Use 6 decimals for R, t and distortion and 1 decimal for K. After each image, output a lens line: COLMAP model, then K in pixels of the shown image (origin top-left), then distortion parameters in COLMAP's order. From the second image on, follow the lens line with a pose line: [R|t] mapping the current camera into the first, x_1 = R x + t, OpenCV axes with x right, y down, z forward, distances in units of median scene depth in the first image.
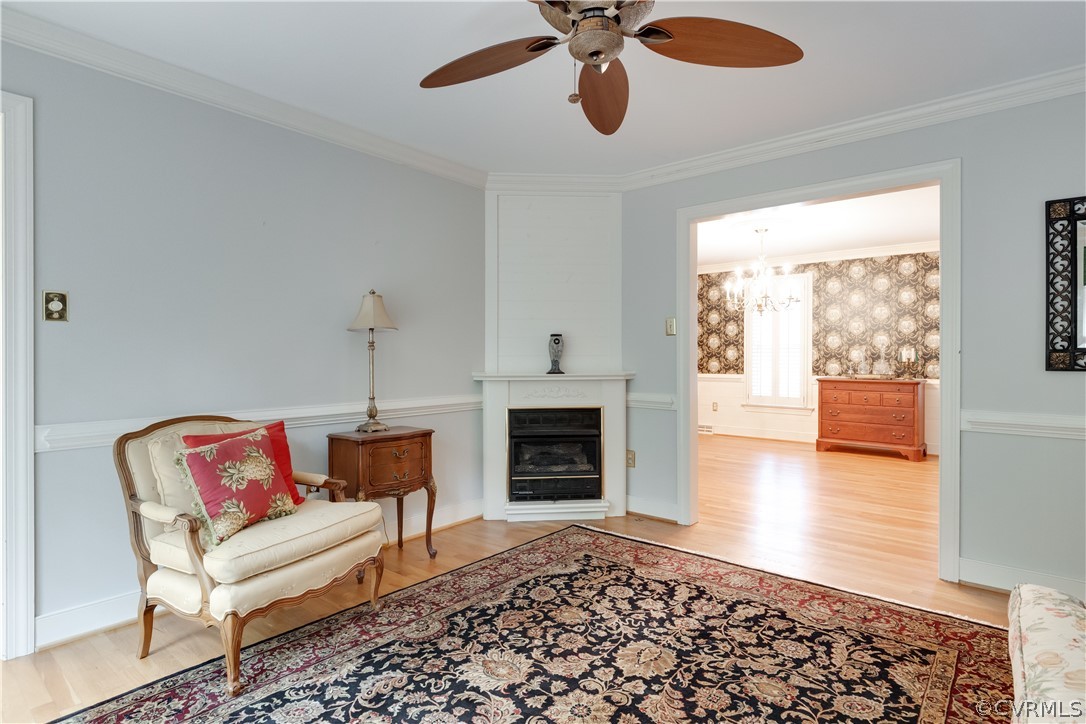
lens RADIAL K [[561.3, 0, 543.0], [0, 561.3, 362.0], [0, 0, 1]] dist [-0.004299, -0.000548]
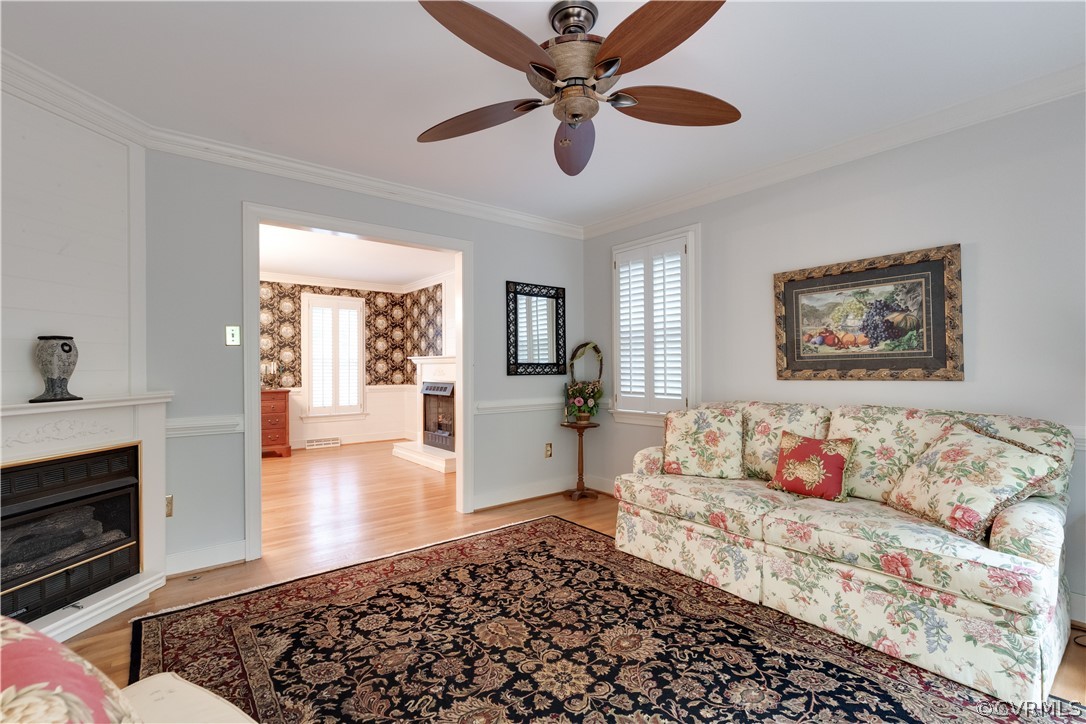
lens RADIAL K [[502.0, 0, 547.0], [0, 502.0, 370.5], [0, 0, 1]] dist [0.003789, 0.000336]
pose [[0.186367, -0.009941, 0.982430, -0.654359], [0.018912, 0.999800, 0.006529, -0.008715], [-0.982298, 0.017363, 0.186518, 0.576557]]
